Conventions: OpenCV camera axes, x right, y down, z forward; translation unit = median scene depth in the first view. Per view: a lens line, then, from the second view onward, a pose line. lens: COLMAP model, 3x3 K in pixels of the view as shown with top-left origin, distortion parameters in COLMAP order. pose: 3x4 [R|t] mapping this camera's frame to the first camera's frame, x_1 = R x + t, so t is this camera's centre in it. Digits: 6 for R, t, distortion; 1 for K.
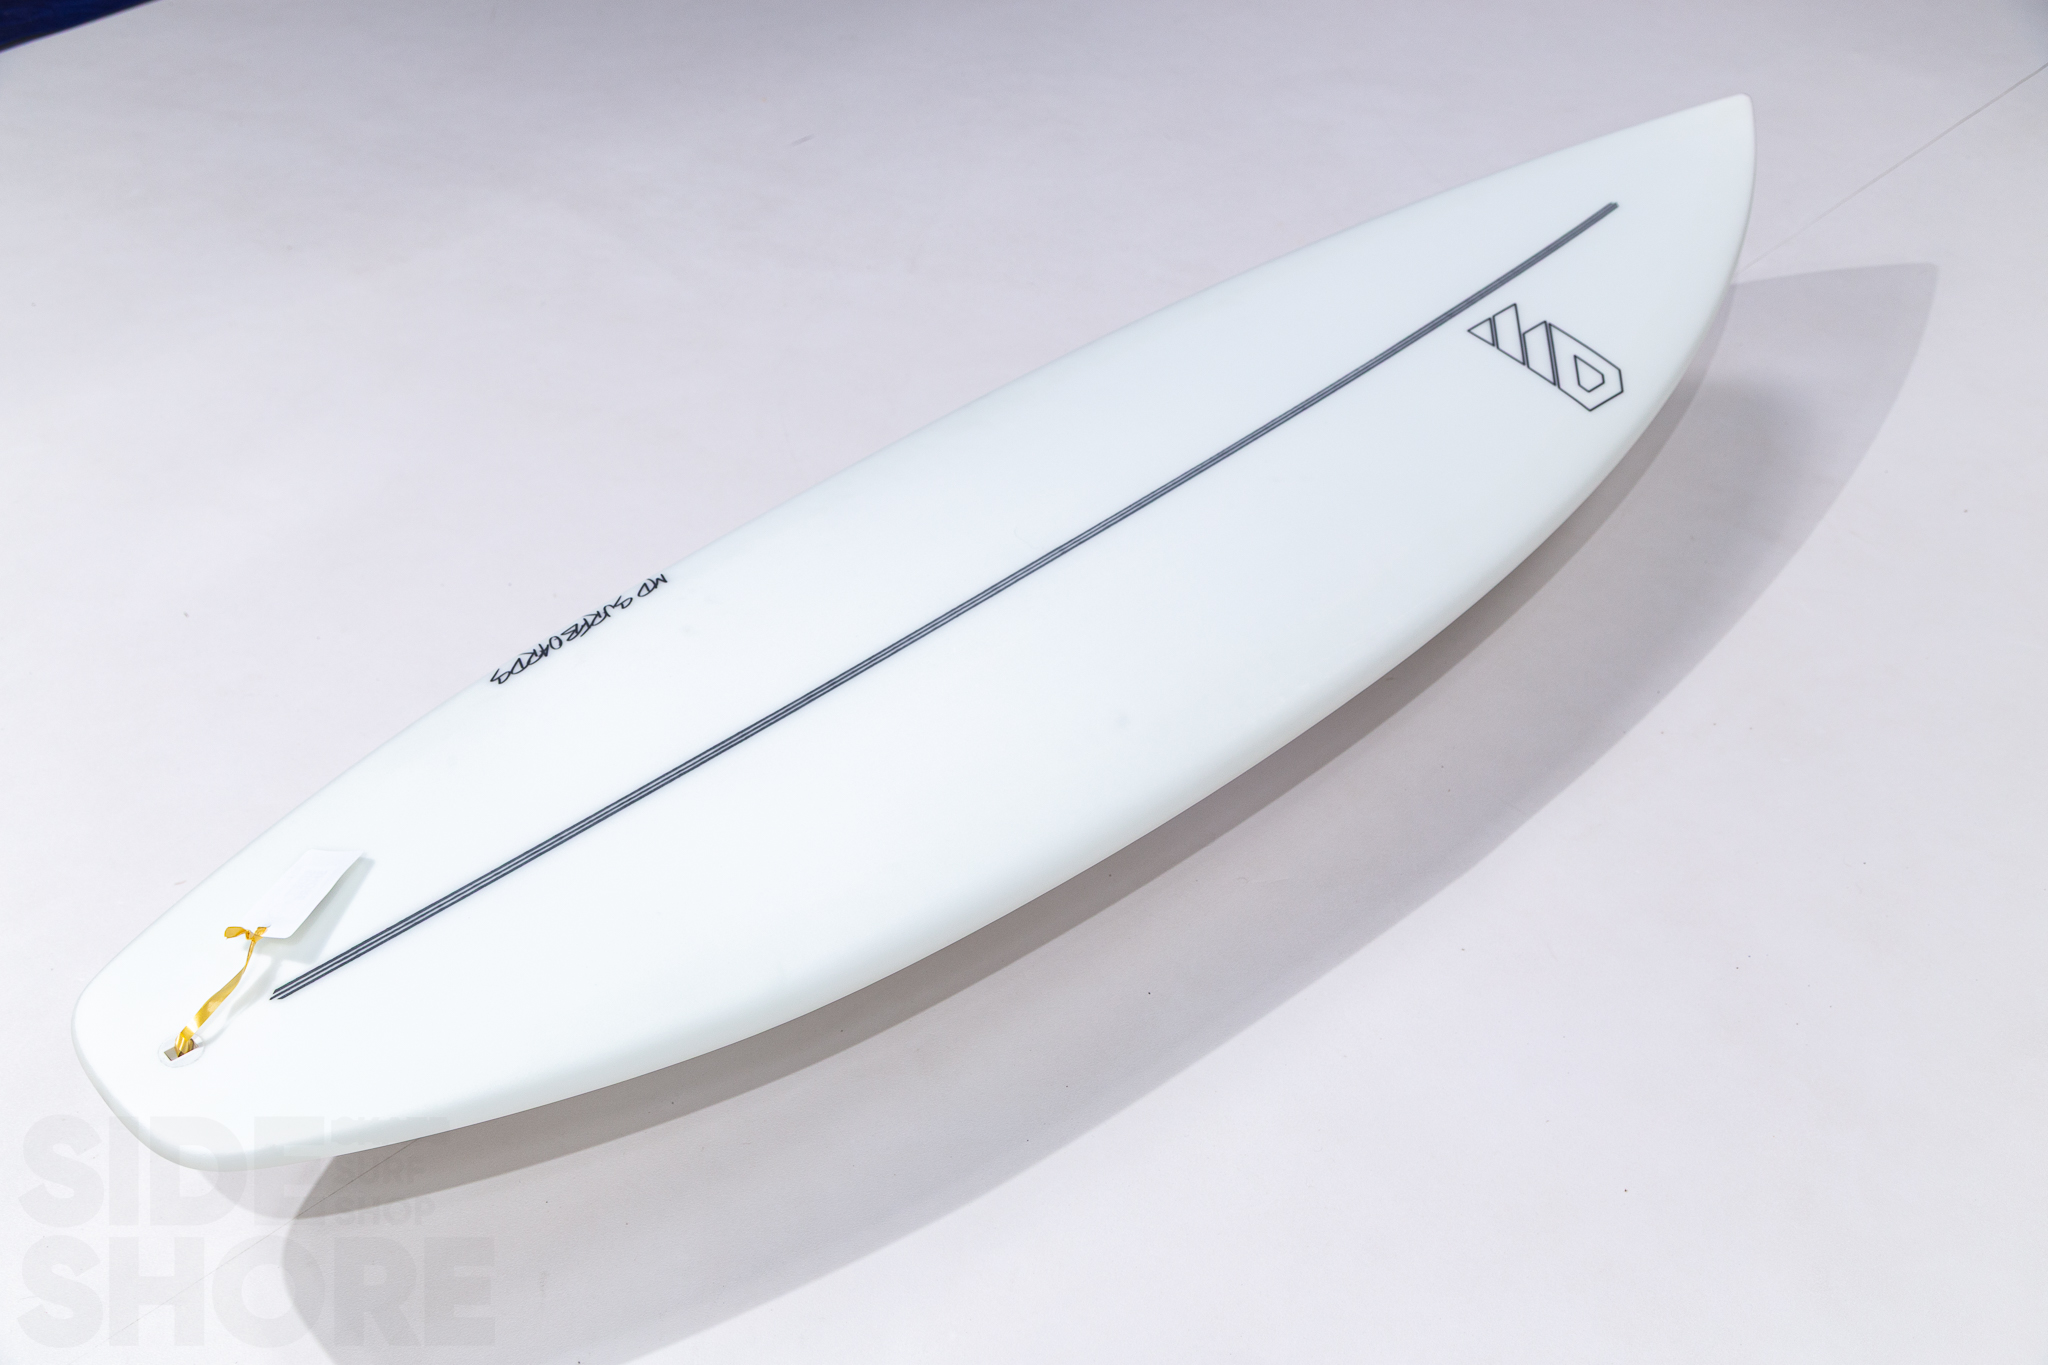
lens RADIAL K [[2111.5, 0, 1024.0], [0, 2111.5, 682.5], [0, 0, 1]] dist [0.010010, 0.006595]
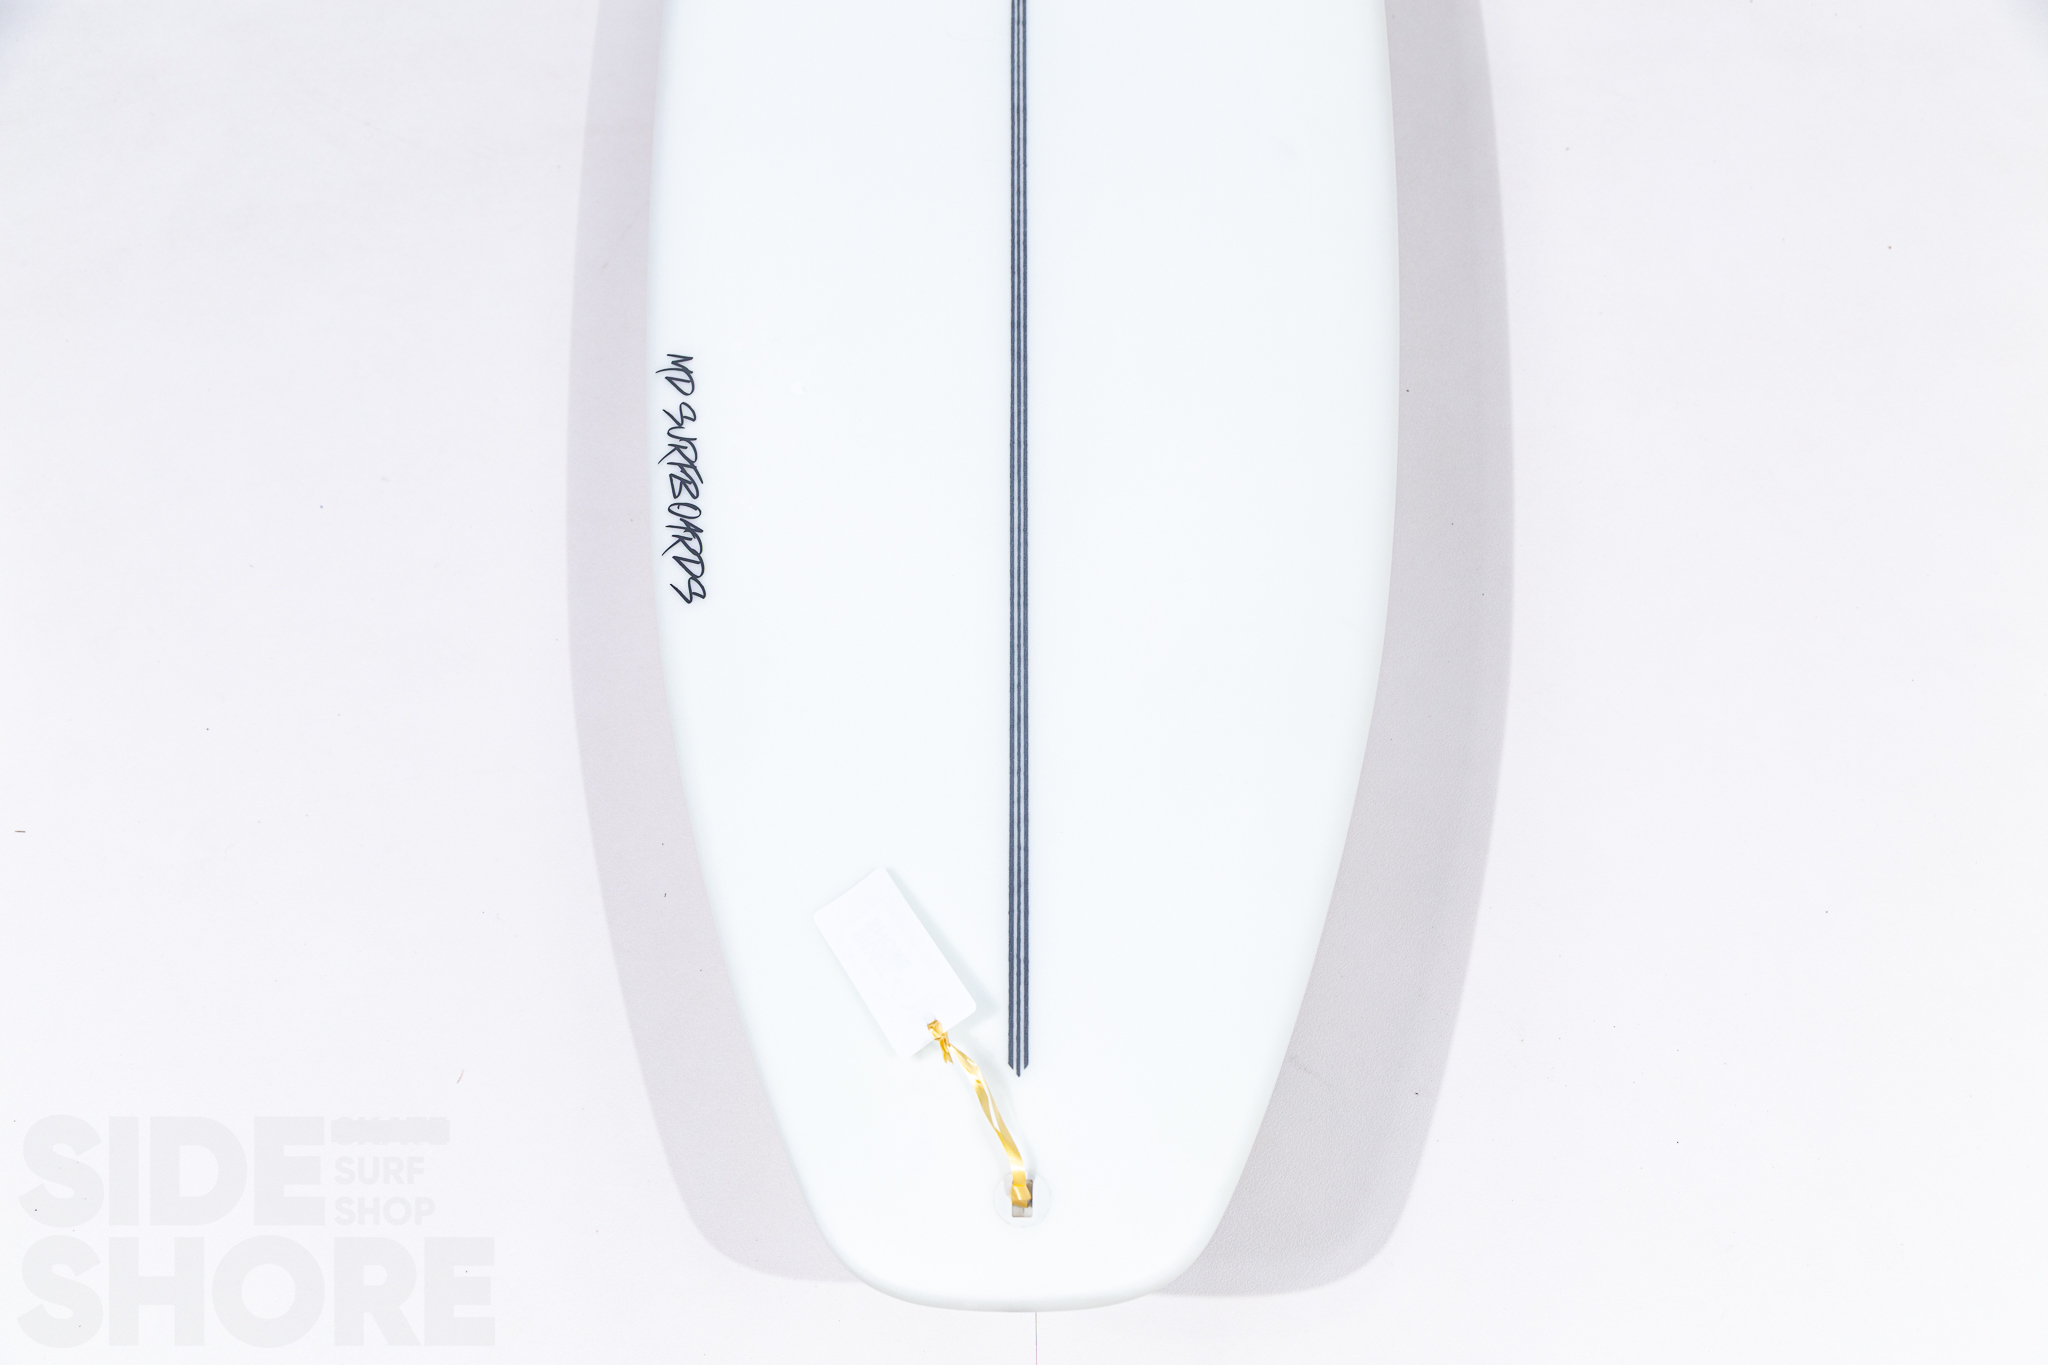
lens RADIAL K [[2111.5, 0, 1024.0], [0, 2111.5, 682.5], [0, 0, 1]] dist [0.010010, 0.006595]
pose [[0.691389, -0.660223, 0.293406, -0.397958], [0.513100, 0.734608, 0.443938, -0.243993], [-0.508636, -0.156387, 0.846660, 0.298267]]
